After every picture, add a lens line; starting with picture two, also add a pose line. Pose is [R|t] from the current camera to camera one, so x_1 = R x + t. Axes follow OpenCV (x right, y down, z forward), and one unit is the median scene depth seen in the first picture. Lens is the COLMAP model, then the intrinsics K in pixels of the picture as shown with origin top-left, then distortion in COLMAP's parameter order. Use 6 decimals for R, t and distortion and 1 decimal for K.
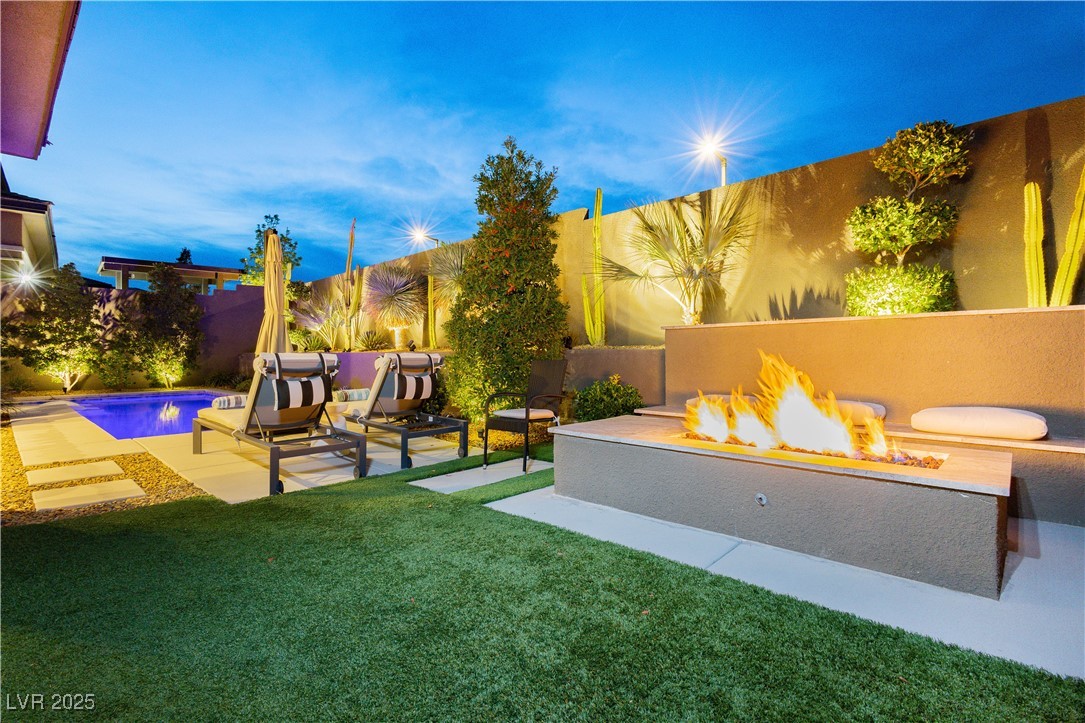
lens RADIAL K [[504.6, 0, 544.7], [0, 504.6, 354.4], [0, 0, 1]] dist [0.000860, 0.000059]
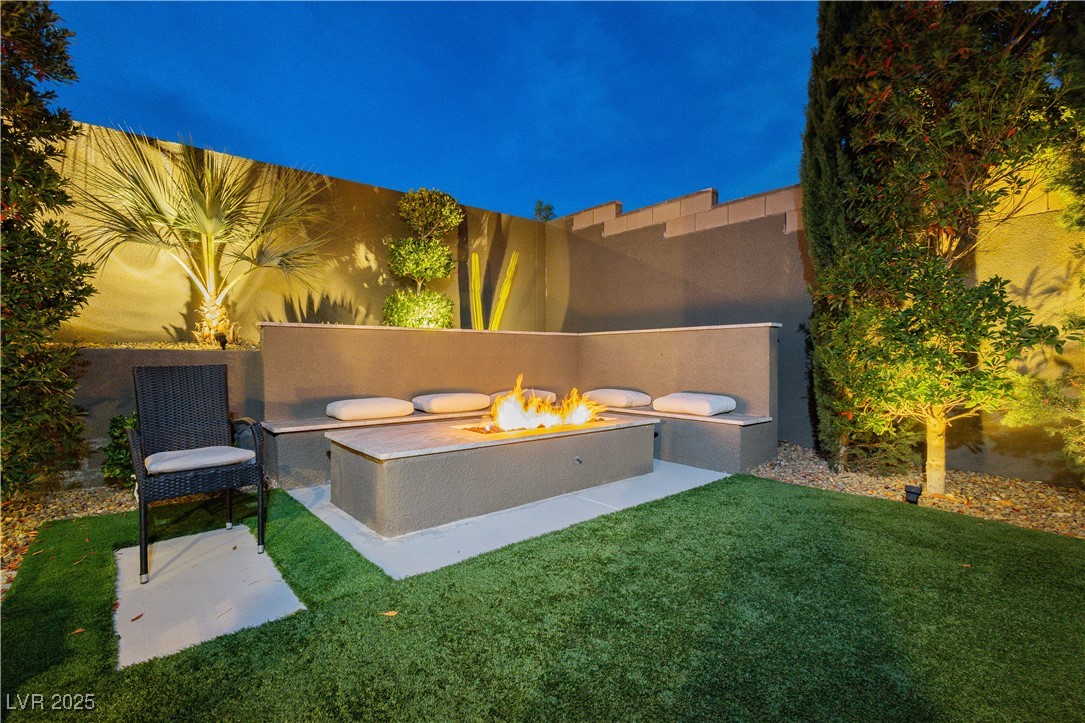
lens RADIAL K [[504.6, 0, 544.0], [0, 504.6, 367.6], [0, 0, 1]] dist [0.000860, 0.000059]
pose [[0.115438, -0.018313, 0.993146, -0.462179], [-0.001596, 0.999825, 0.018622, -0.000568], [-0.993313, -0.003735, 0.115389, 0.432588]]
